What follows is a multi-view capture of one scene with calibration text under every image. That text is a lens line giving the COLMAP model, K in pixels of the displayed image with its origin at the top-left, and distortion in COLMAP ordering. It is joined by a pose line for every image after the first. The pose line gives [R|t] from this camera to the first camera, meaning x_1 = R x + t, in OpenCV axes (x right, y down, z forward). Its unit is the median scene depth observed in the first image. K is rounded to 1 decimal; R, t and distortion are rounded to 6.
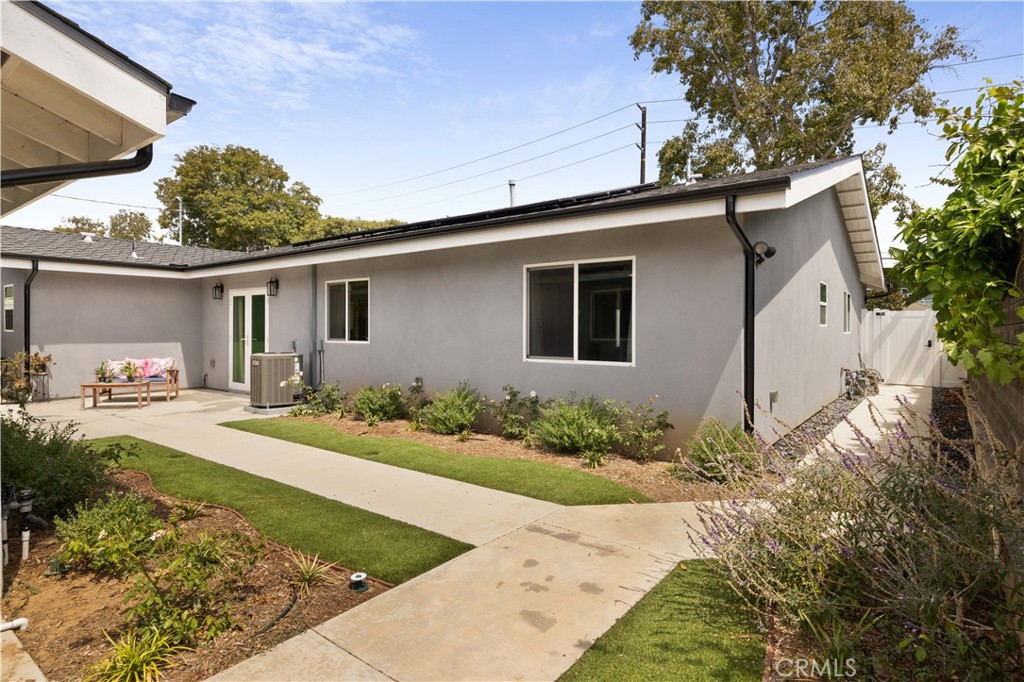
lens RADIAL K [[545.5, 0, 512.7], [0, 545.5, 315.5], [0, 0, 1]] dist [0.002969, 0.000480]
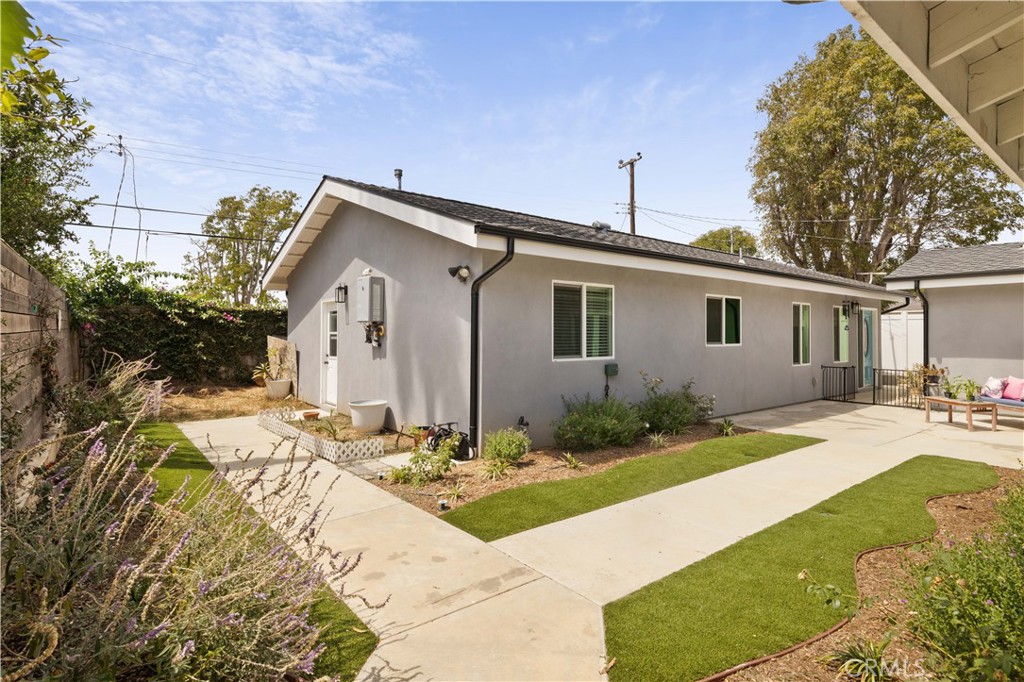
lens RADIAL K [[520.3, 0, 512.0], [0, 520.3, 341.0], [0, 0, 1]] dist [-0.000173, -0.000102]
pose [[-0.242285, 0.002410, -0.970202, 0.884698], [0.024981, 0.999681, -0.003755, 0.011425], [0.969884, -0.025147, -0.242267, 1.213297]]
